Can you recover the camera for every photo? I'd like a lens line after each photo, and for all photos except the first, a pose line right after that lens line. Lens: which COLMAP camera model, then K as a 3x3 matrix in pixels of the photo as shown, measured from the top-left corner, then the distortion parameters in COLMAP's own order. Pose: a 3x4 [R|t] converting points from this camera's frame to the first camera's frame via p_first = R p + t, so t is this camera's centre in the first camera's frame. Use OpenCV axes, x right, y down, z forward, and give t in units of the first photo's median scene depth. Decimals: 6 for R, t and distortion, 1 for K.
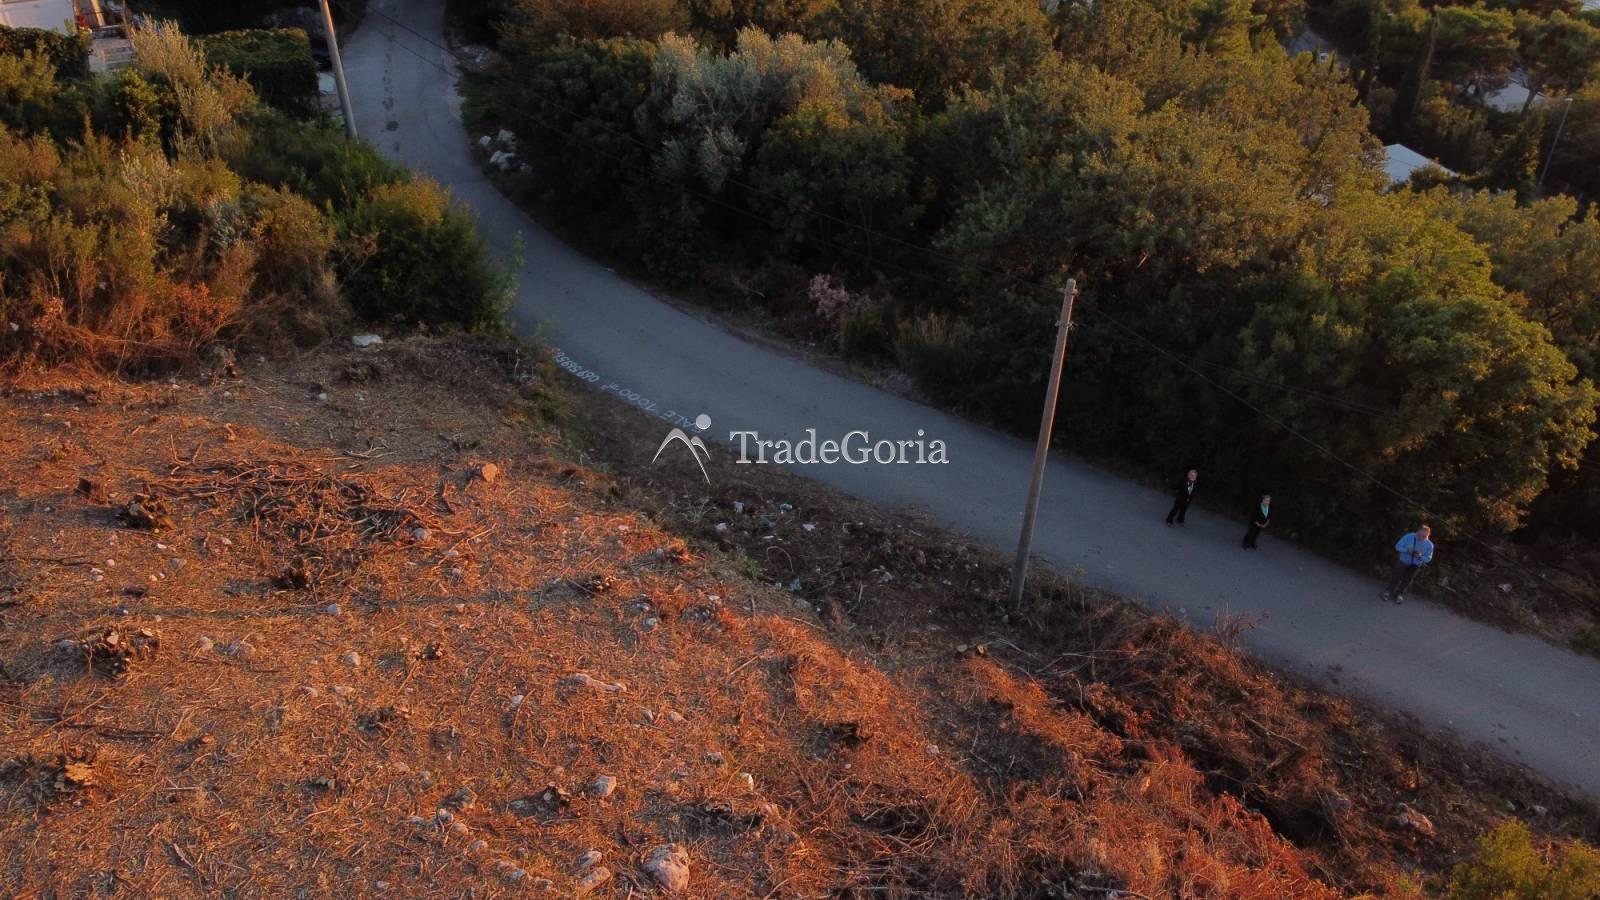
lens RADIAL K [[1215.0, 0, 800.8], [0, 1215.0, 449.6], [0, 0, 1]] dist [0.008939, -0.002694]
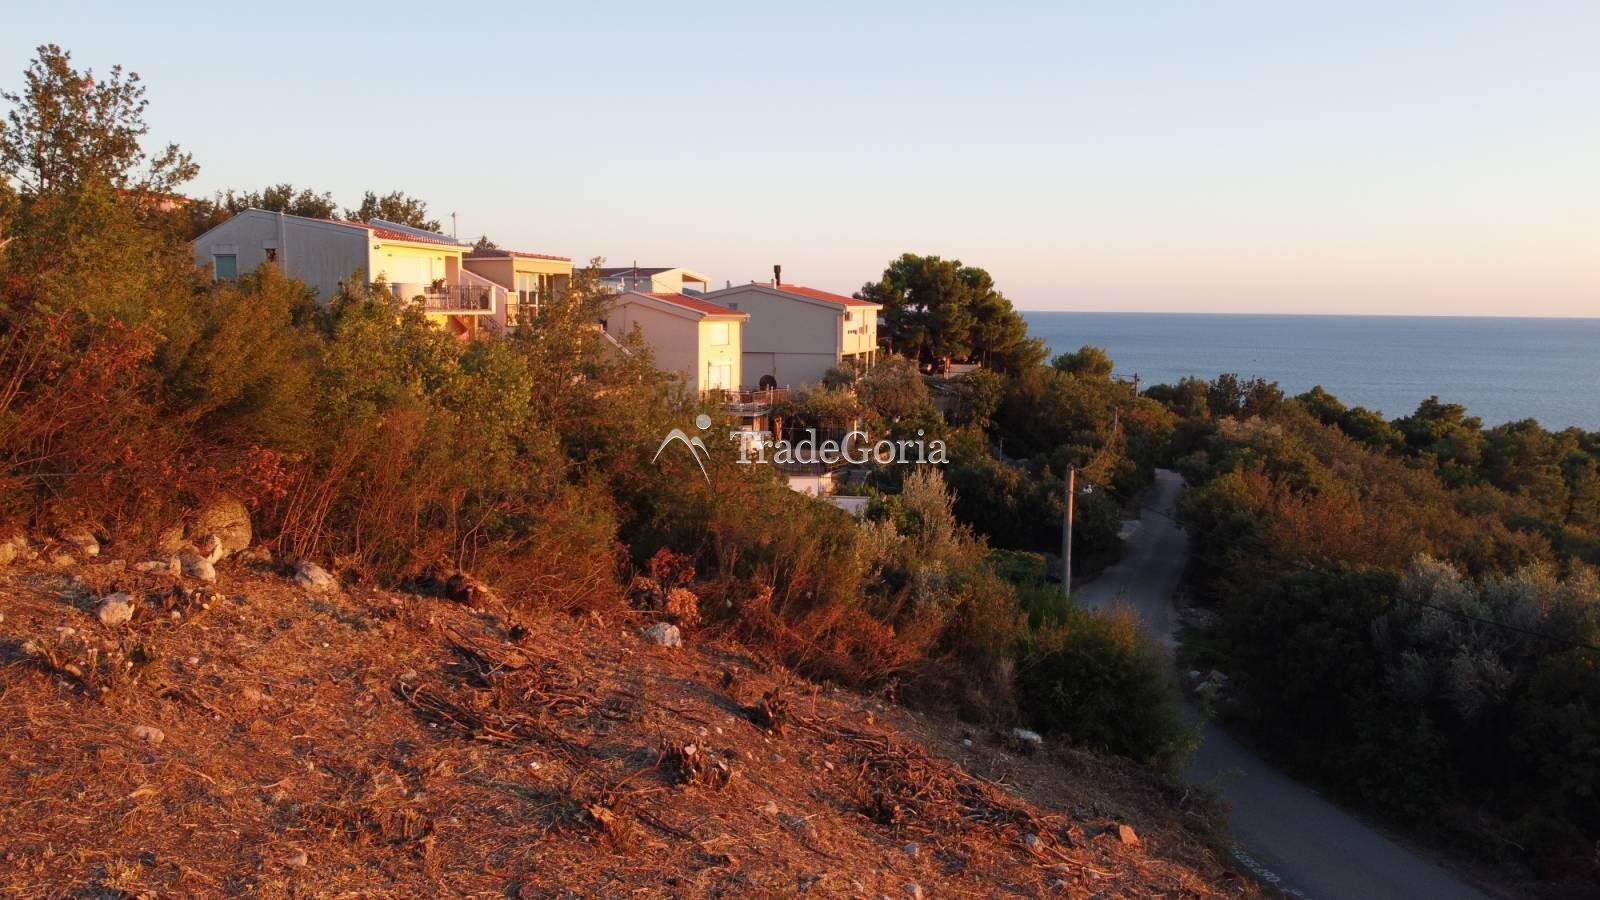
lens RADIAL K [[1215.0, 0, 799.4], [0, 1215.0, 450.1], [0, 0, 1]] dist [0.008939, -0.002694]
pose [[0.832483, 0.064666, -0.550264, -0.003715], [-0.335123, 0.849660, -0.407150, 0.126959], [0.441208, 0.523352, 0.728998, 0.104578]]
